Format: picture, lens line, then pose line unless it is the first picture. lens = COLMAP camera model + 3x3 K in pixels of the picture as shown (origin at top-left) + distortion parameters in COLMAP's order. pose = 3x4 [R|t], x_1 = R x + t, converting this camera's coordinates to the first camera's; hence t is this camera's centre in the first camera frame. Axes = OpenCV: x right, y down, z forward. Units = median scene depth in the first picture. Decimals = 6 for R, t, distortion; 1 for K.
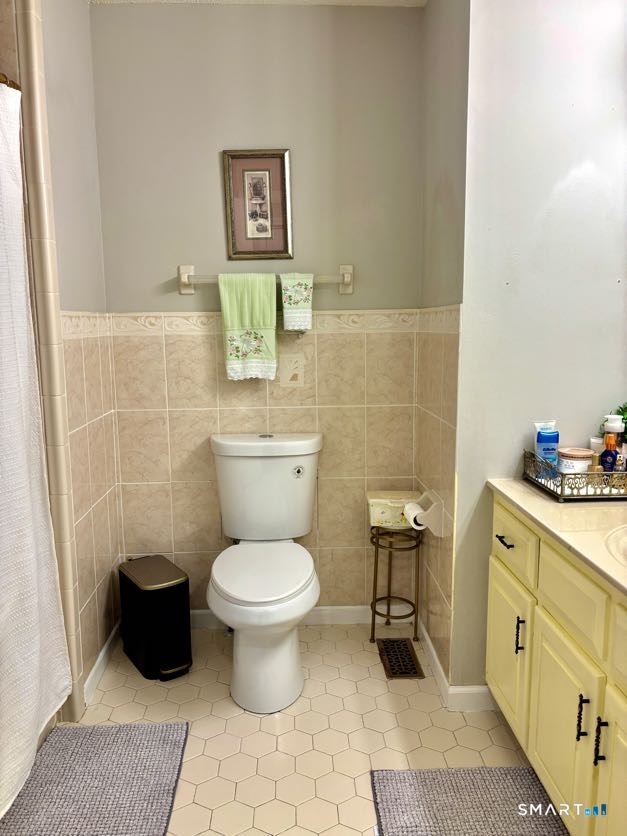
lens RADIAL K [[632.9, 0, 315.8], [0, 632.9, 419.6], [0, 0, 1]] dist [0.027051, -0.028314]
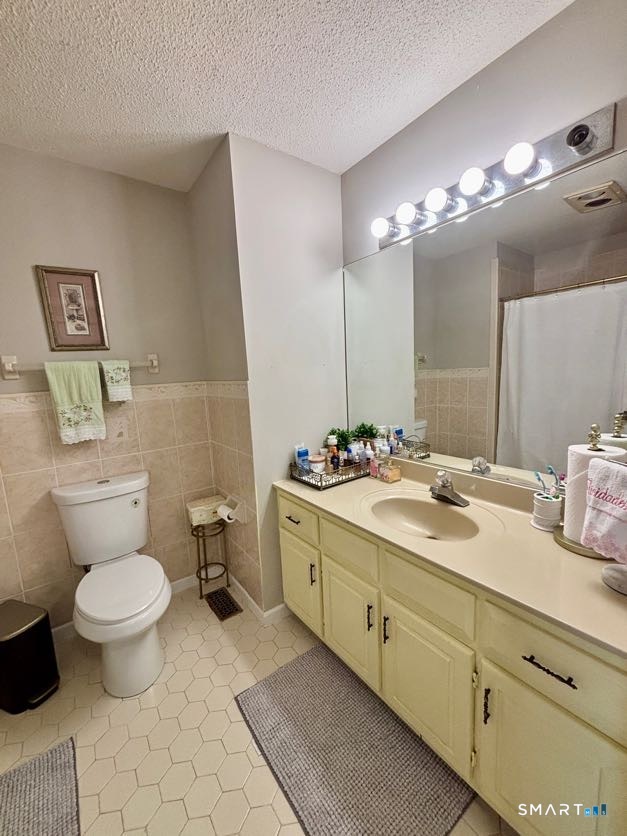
lens RADIAL K [[336.9, 0, 313.7], [0, 336.9, 416.5], [0, 0, 1]] dist [-0.002370, 0.000361]
pose [[0.824923, -0.111446, 0.554149, -0.094565], [0.125916, 0.991968, 0.012054, -0.065046], [-0.551042, 0.059833, 0.832330, 0.160255]]
